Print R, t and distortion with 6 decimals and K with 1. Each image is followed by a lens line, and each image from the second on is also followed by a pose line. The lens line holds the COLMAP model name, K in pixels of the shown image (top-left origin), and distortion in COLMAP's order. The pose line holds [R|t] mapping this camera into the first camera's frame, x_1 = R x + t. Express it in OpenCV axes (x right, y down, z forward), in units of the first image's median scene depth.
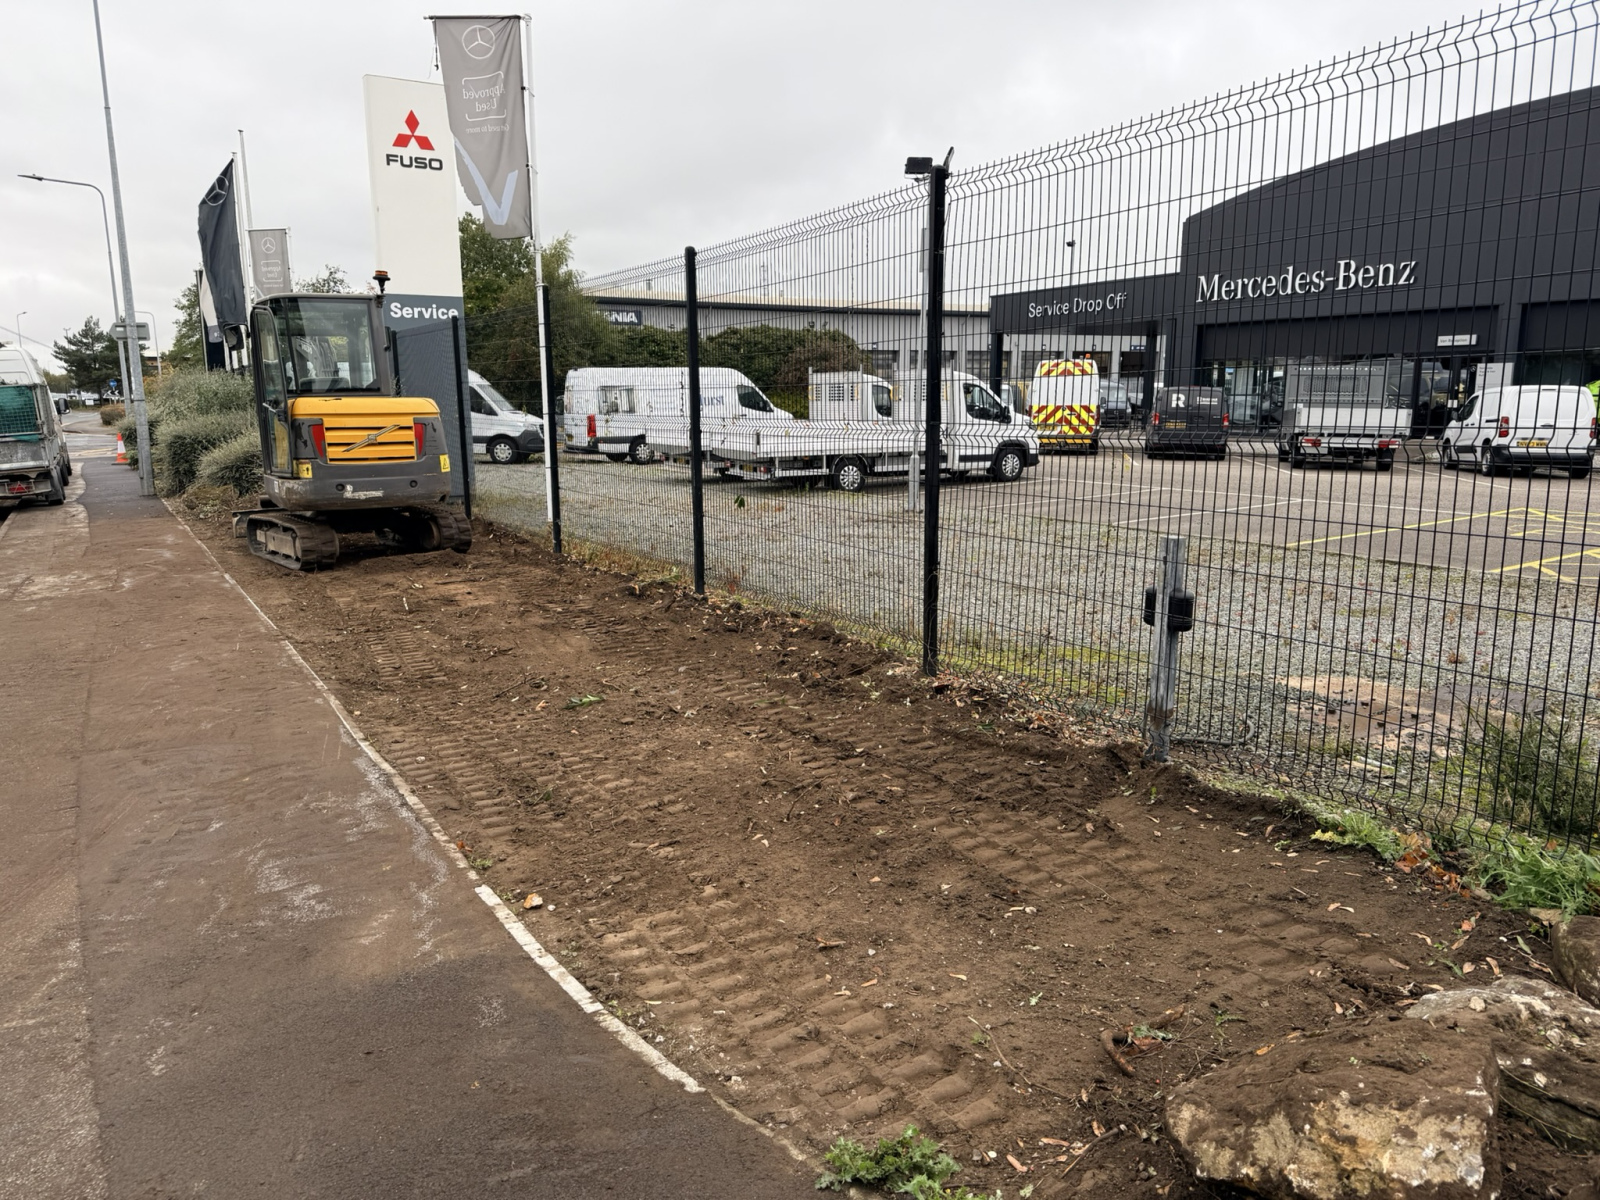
lens RADIAL K [[1127.8, 0, 798.7], [0, 1127.8, 605.5], [0, 0, 1]] dist [0.063852, -0.093857]
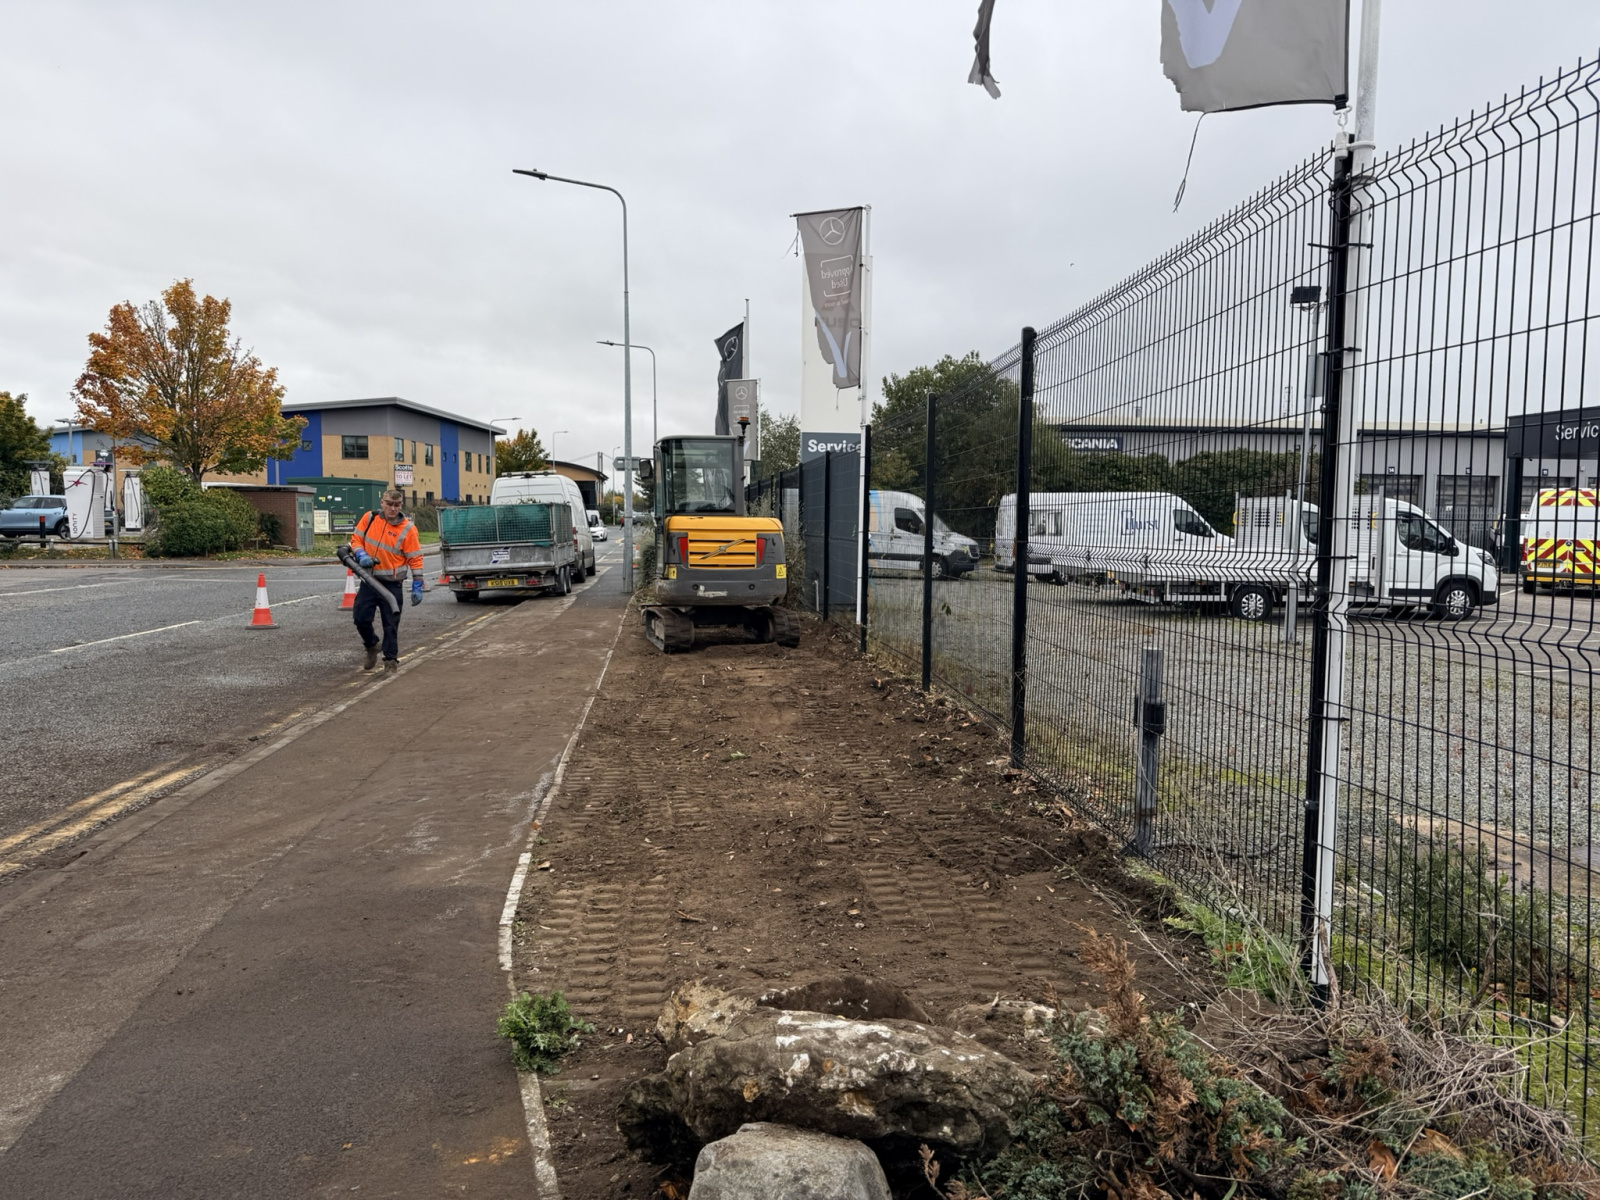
lens RADIAL K [[1127.8, 0, 804.9], [0, 1127.8, 603.3], [0, 0, 1]] dist [0.063852, -0.093857]
pose [[0.908600, 0.048190, -0.414877, 0.130817], [-0.093039, 0.991716, -0.088567, 0.006835], [0.407172, 0.119071, 0.905557, -0.038077]]
